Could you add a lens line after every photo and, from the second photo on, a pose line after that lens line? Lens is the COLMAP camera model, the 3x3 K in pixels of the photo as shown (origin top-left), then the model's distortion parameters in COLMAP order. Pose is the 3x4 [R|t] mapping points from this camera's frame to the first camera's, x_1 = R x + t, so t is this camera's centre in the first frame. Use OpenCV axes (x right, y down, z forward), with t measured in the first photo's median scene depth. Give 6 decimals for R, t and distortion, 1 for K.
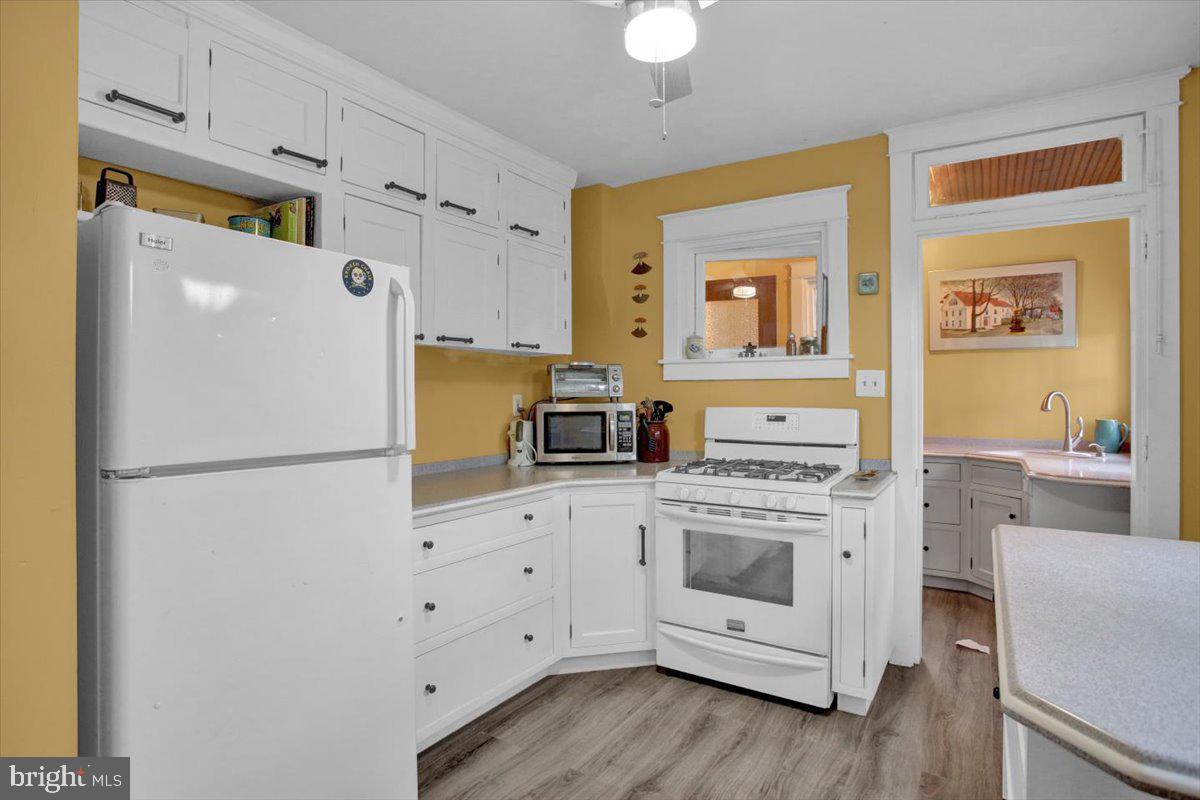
lens RADIAL K [[653.4, 0, 598.5], [0, 653.4, 388.8], [0, 0, 1]] dist [-0.039017, 0.004504]
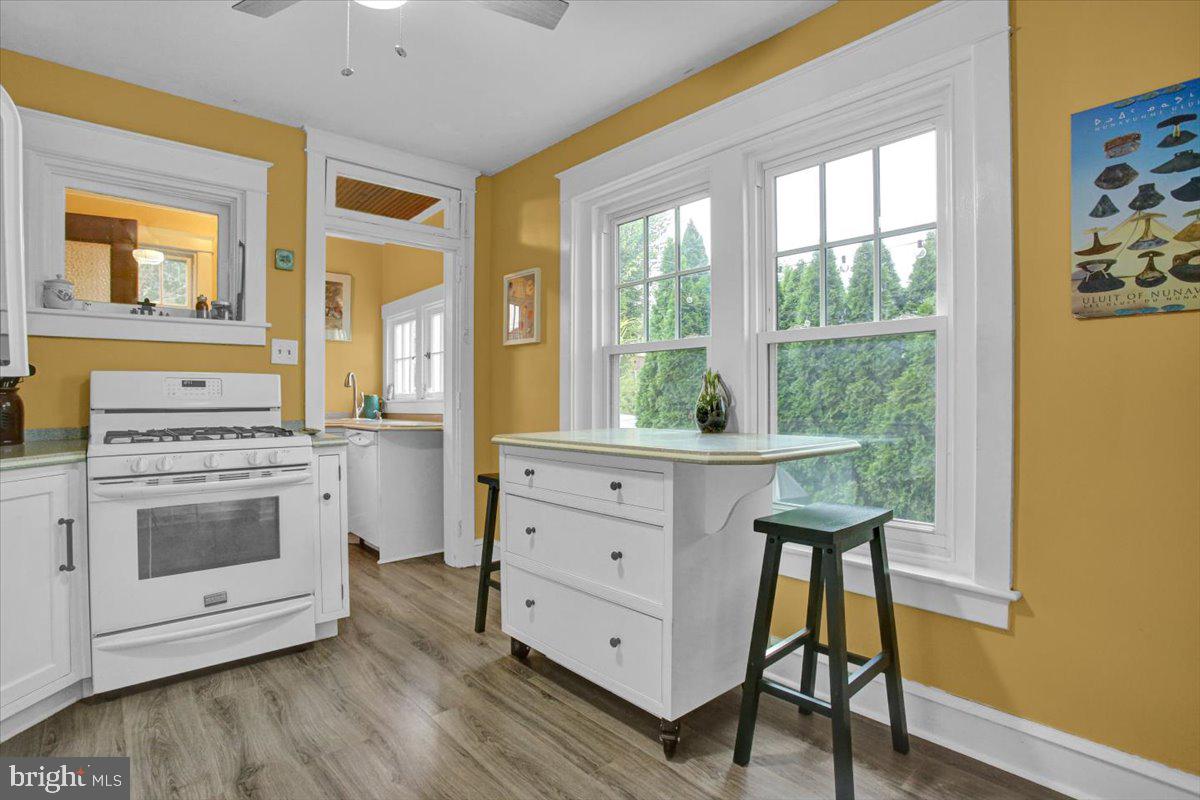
lens RADIAL K [[597.3, 0, 603.3], [0, 597.3, 402.1], [0, 0, 1]] dist [-0.005902, 0.002058]
pose [[0.269567, -0.011900, 0.962908, -0.430708], [0.007275, 0.999920, 0.010321, 0.074245], [-0.962954, 0.004223, 0.269632, 0.223265]]
